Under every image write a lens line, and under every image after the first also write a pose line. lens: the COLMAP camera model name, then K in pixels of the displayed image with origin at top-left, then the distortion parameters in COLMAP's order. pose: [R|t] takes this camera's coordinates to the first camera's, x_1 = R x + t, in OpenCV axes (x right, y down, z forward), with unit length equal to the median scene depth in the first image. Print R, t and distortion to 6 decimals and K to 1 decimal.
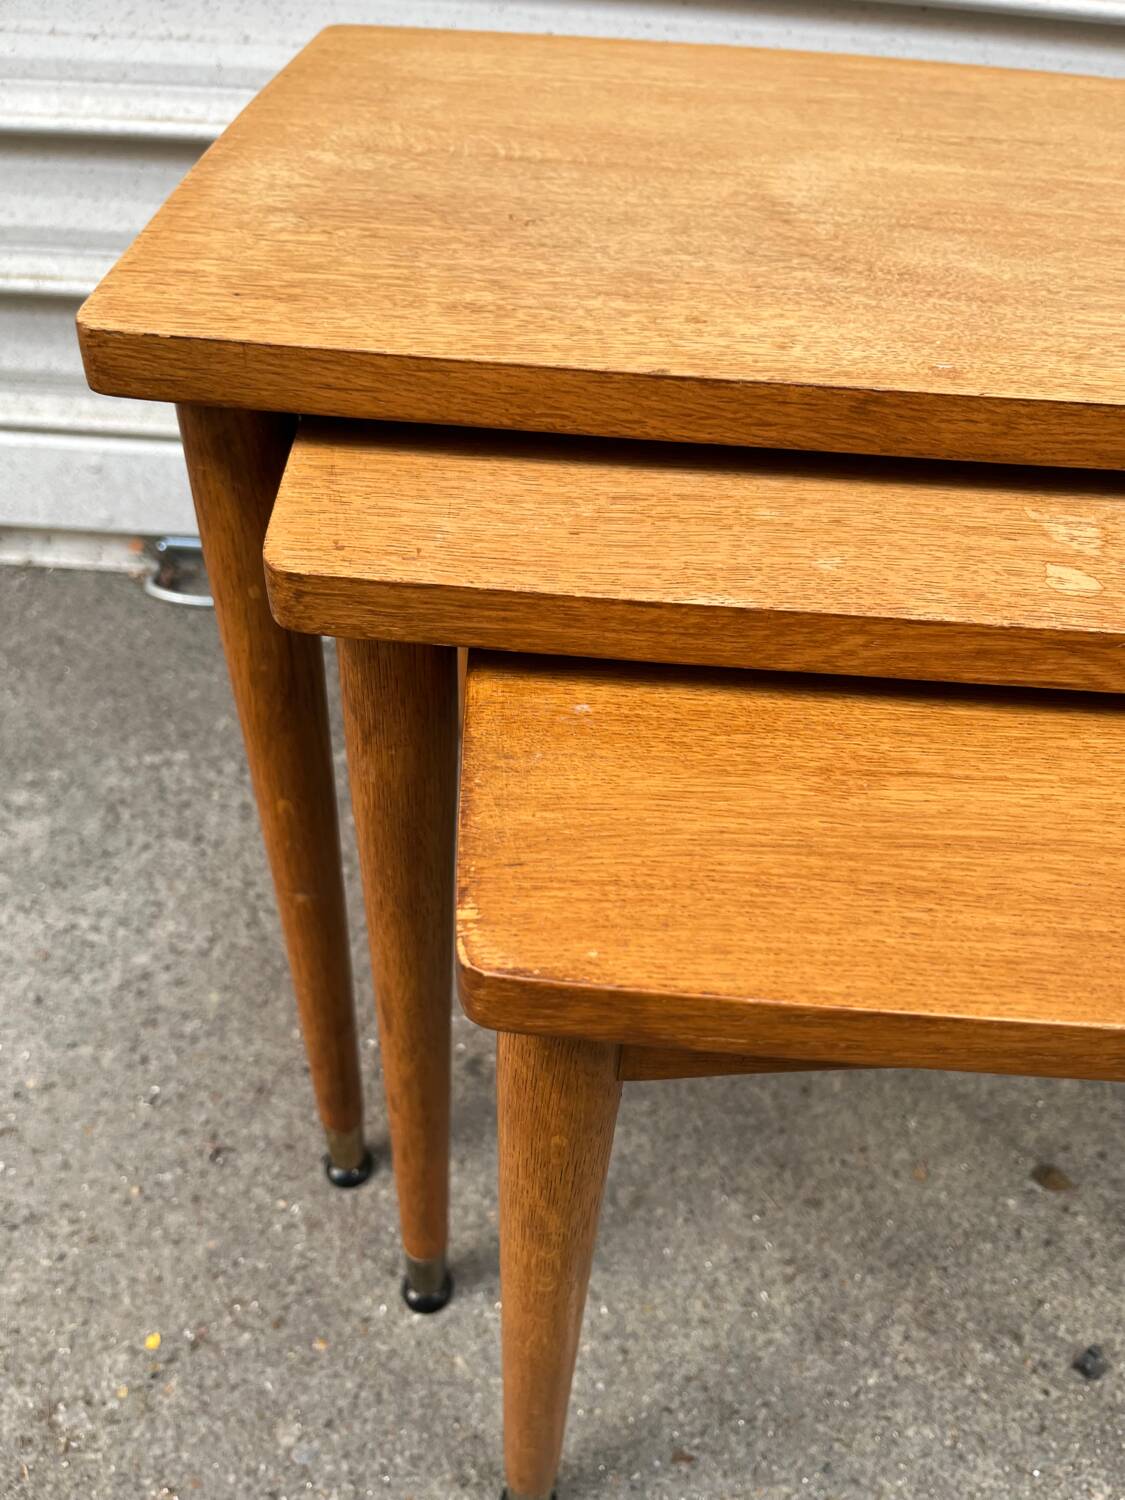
lens RADIAL K [[1160.1, 0, 575.2], [0, 1160.1, 760.1], [0, 0, 1]] dist [0.057625, -0.083173]
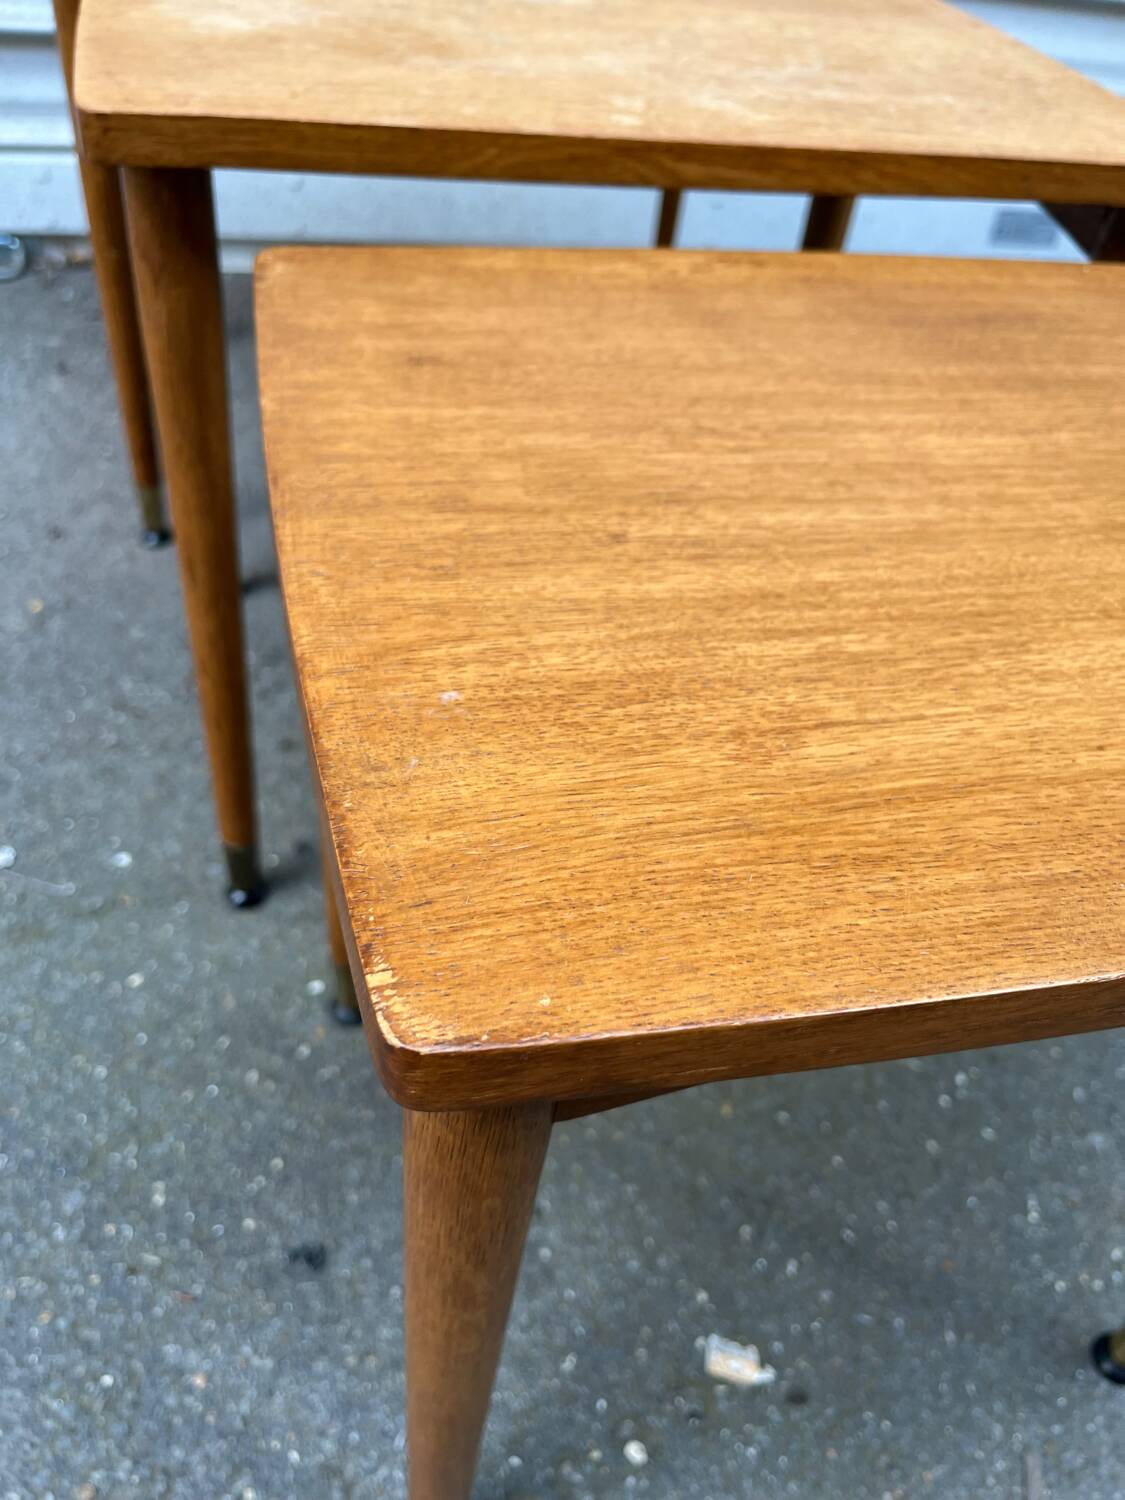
lens RADIAL K [[1186.8, 0, 576.0], [0, 1186.8, 772.0], [0, 0, 1]] dist [0.009422, -0.032128]
pose [[0.970587, -0.128251, 0.203747, -0.010110], [0.118598, 0.991191, 0.058952, 0.684596], [-0.209513, -0.033054, 0.977247, -0.695795]]
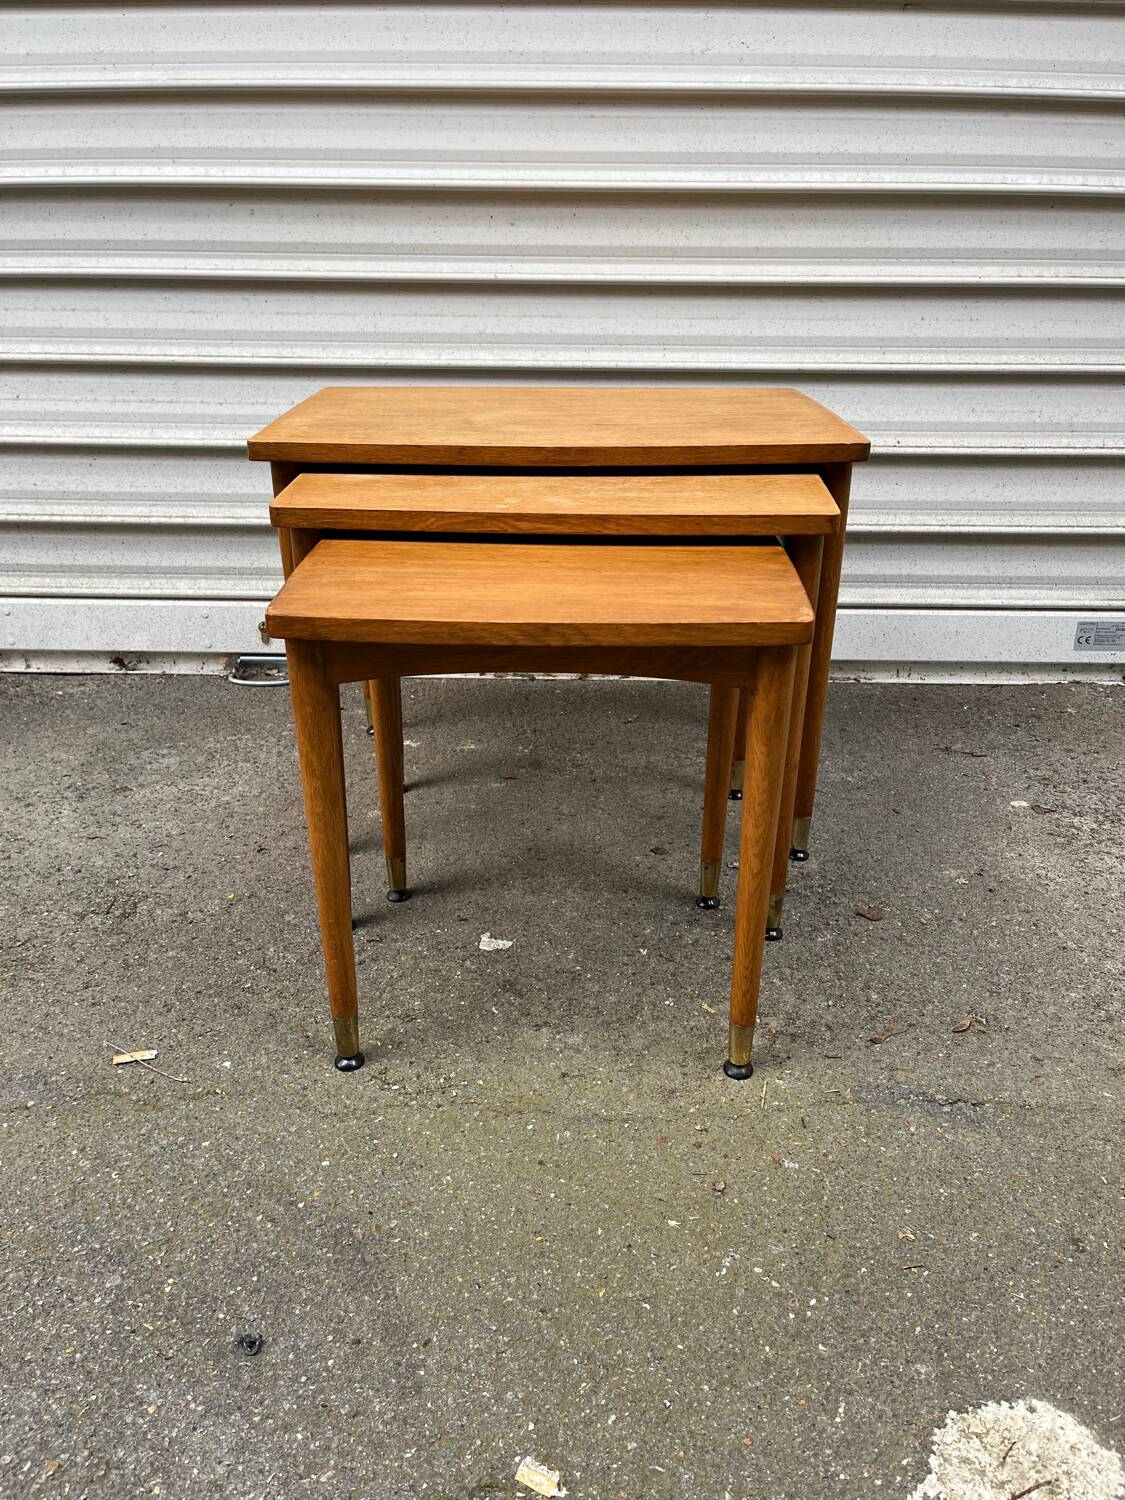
lens RADIAL K [[1160.1, 0, 566.8], [0, 1160.1, 742.1], [0, 0, 1]] dist [0.057625, -0.083173]
pose [[0.998501, -0.047094, -0.027908, 0.343057], [0.036506, 0.952735, -0.301602, 0.878515], [0.040792, 0.300131, 0.953025, -1.143185]]
